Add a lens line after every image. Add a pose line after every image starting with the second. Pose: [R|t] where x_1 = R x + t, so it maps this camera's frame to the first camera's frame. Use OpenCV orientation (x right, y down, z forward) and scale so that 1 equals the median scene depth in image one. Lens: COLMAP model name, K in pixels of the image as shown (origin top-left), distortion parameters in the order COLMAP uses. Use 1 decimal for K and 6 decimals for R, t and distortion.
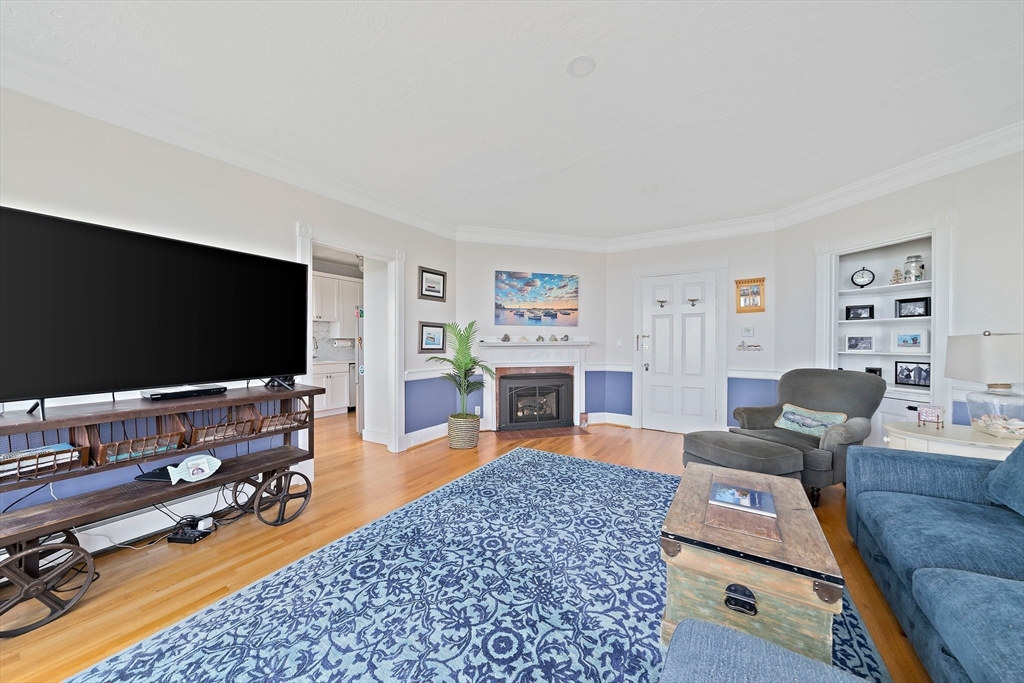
lens RADIAL K [[353.9, 0, 514.5], [0, 353.9, 343.7], [0, 0, 1]] dist [-0.003292, -0.000222]
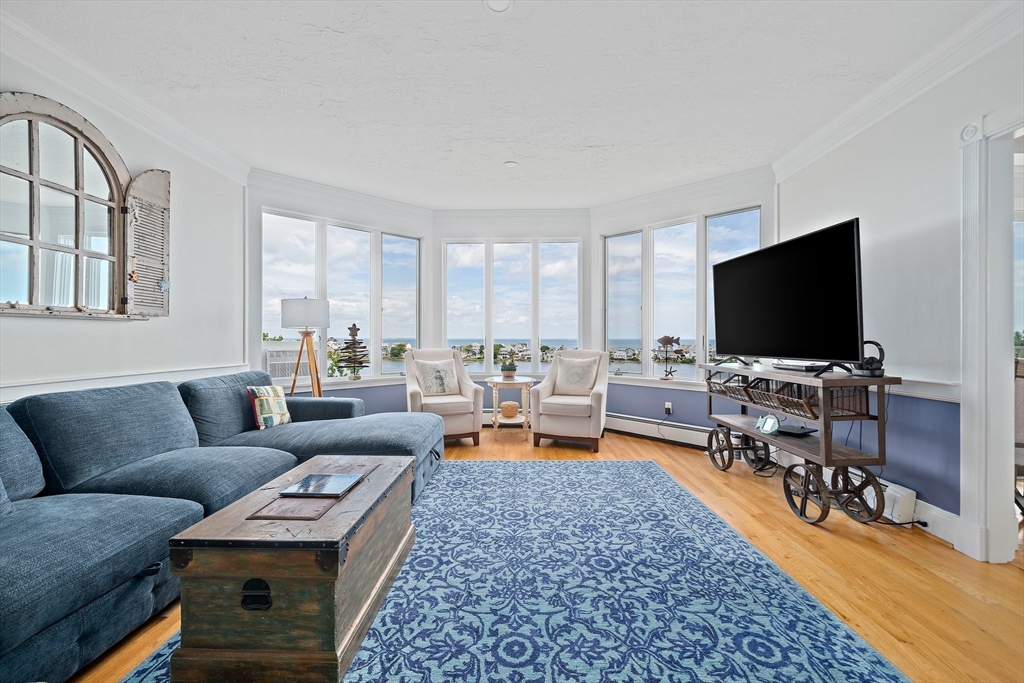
lens RADIAL K [[407.1, 0, 513.4], [0, 407.1, 340.0], [0, 0, 1]] dist [-0.003056, -0.000462]
pose [[-0.855731, -0.000140, -0.517420, 0.308660], [-0.005251, 0.999951, 0.008414, 0.021348], [0.517394, 0.009917, -0.855690, 0.865354]]
